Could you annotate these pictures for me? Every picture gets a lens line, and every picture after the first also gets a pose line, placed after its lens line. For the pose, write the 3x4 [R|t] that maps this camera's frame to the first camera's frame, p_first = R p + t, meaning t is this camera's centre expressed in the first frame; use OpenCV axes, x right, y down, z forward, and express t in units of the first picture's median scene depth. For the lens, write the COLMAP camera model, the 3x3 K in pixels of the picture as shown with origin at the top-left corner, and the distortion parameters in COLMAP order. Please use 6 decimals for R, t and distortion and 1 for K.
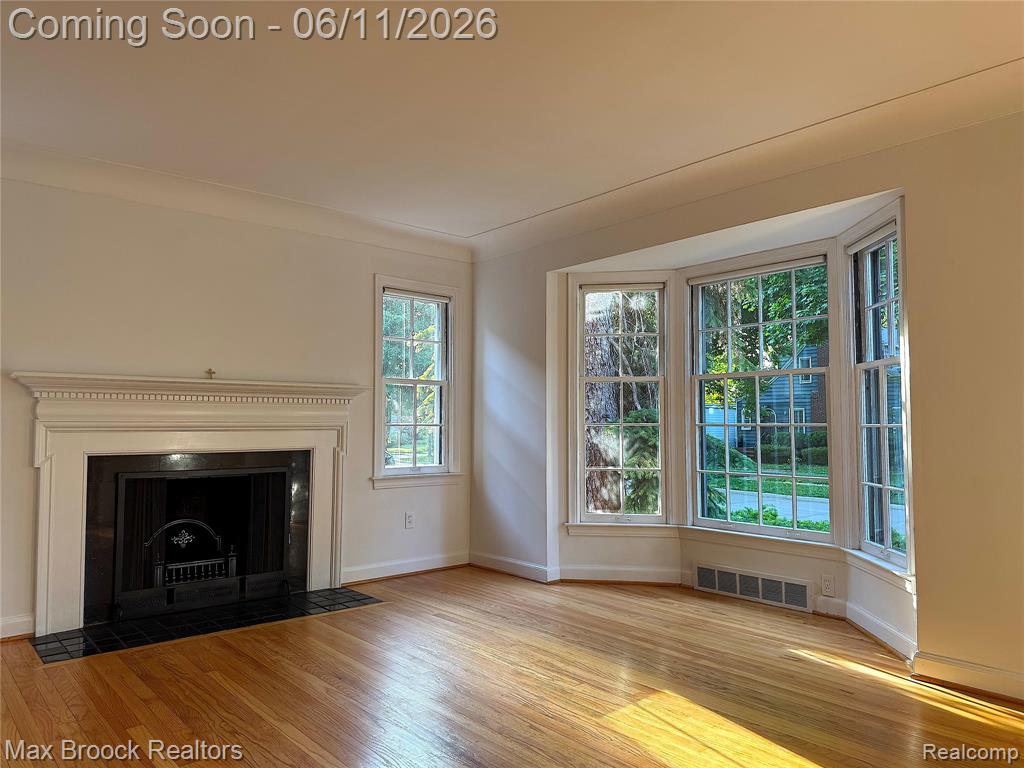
lens RADIAL K [[724.0, 0, 512.0], [0, 724.0, 384.0], [0, 0, 1]] dist [0.156661, -0.210692]
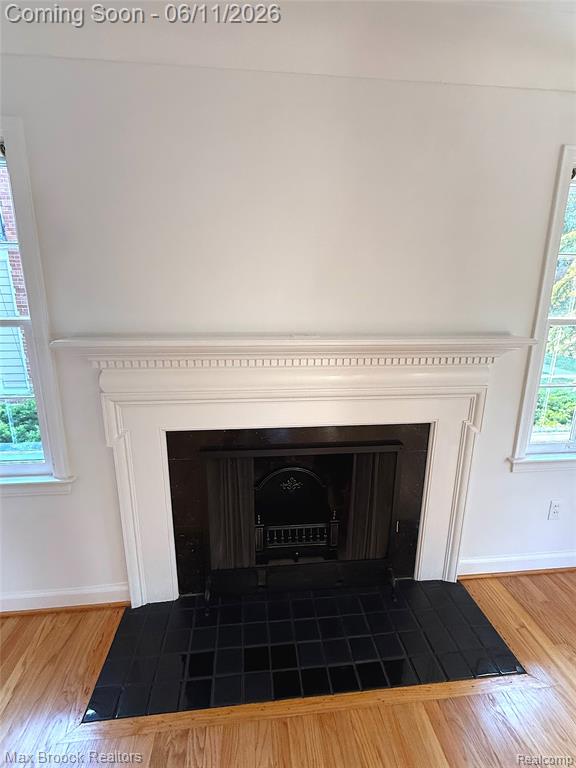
lens RADIAL K [[384.5, 0, 288.0], [0, 384.5, 384.0], [0, 0, 1]] dist [0.014506, 0.000400]
pose [[0.828057, 0.150877, -0.539961, -0.194864], [0.018289, 0.955326, 0.294986, -0.068280], [0.560346, -0.254141, 0.788305, 0.636721]]
